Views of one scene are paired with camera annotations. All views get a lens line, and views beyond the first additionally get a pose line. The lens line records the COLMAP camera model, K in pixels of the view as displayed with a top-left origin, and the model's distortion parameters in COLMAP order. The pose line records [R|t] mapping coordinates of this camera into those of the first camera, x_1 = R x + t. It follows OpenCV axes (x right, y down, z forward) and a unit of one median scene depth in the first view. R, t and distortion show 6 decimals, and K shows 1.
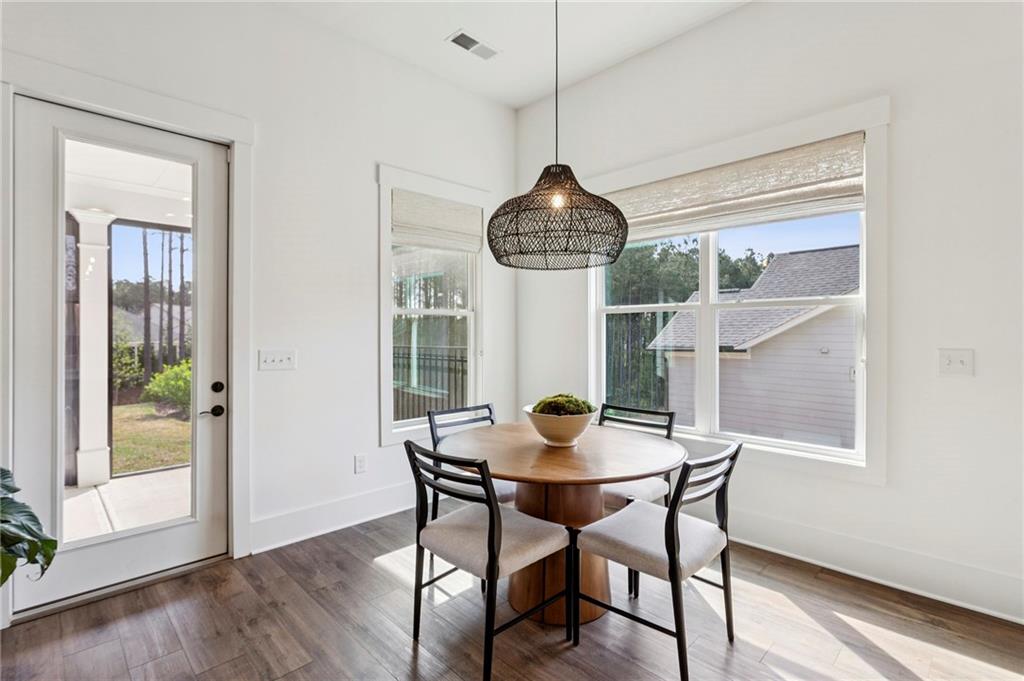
lens RADIAL K [[496.4, 0, 505.2], [0, 496.4, 339.6], [0, 0, 1]] dist [0.000828, 0.003555]
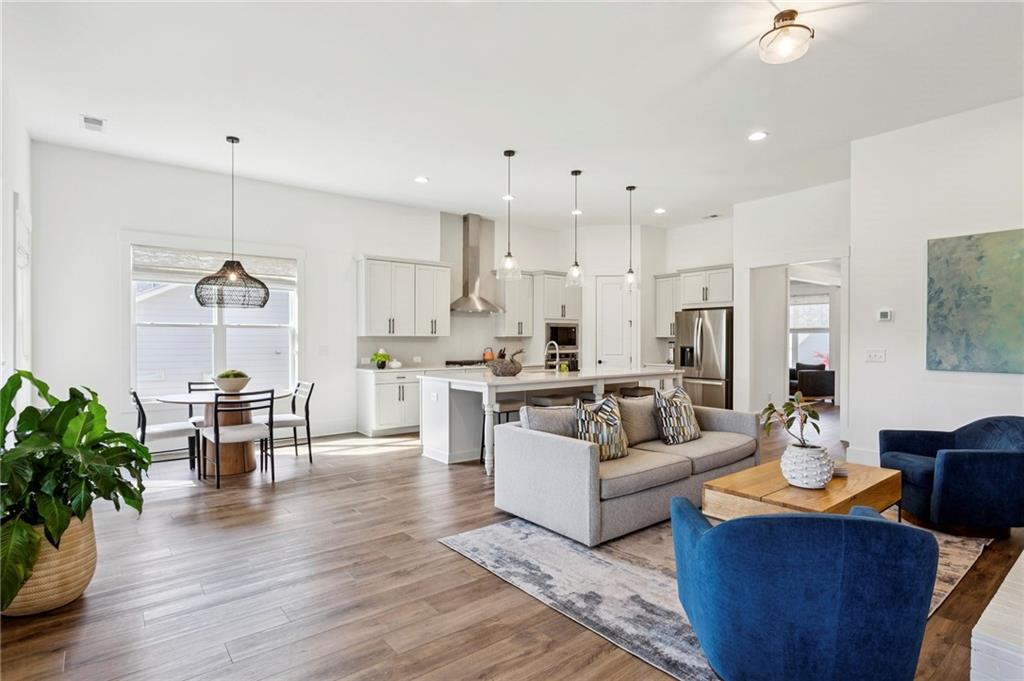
lens RADIAL K [[519.9, 0, 506.9], [0, 519.9, 338.9], [0, 0, 1]] dist [-0.003477, 0.001846]
pose [[0.087995, 0.002759, 0.996117, -1.872756], [0.007042, 0.999969, -0.003391, -0.002518], [-0.996096, 0.007313, 0.087972, -0.320552]]
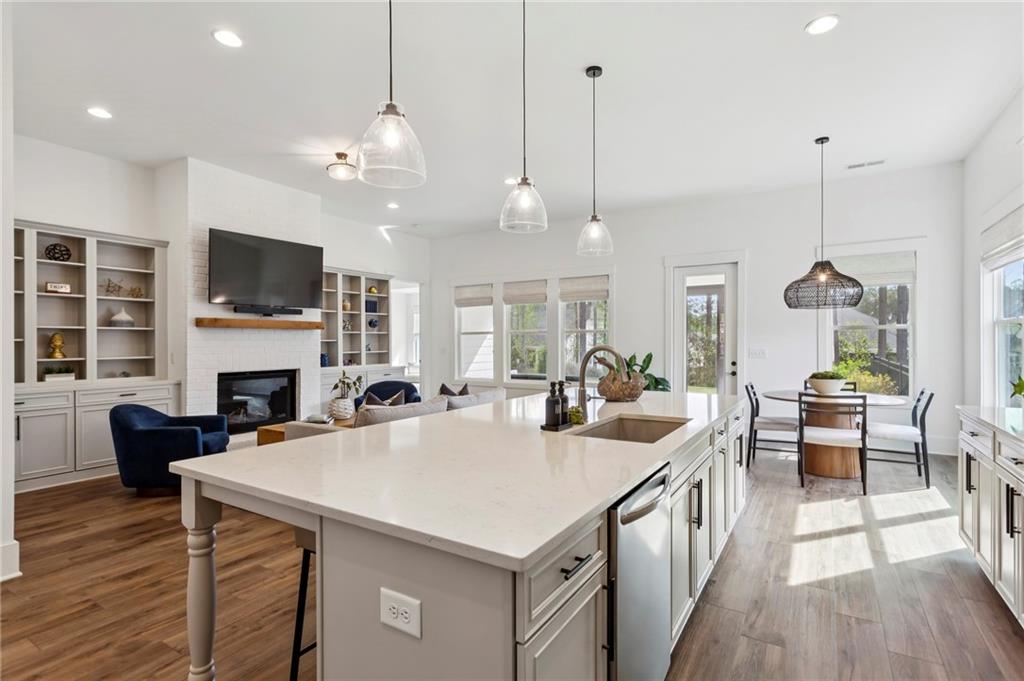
lens RADIAL K [[496.4, 0, 528.1], [0, 496.4, 340.7], [0, 0, 1]] dist [0.000828, 0.003555]
pose [[0.278030, -0.002478, -0.960569, 1.663360], [-0.002963, 0.999990, -0.003437, -0.004714], [0.960568, 0.003802, 0.278020, -0.712529]]
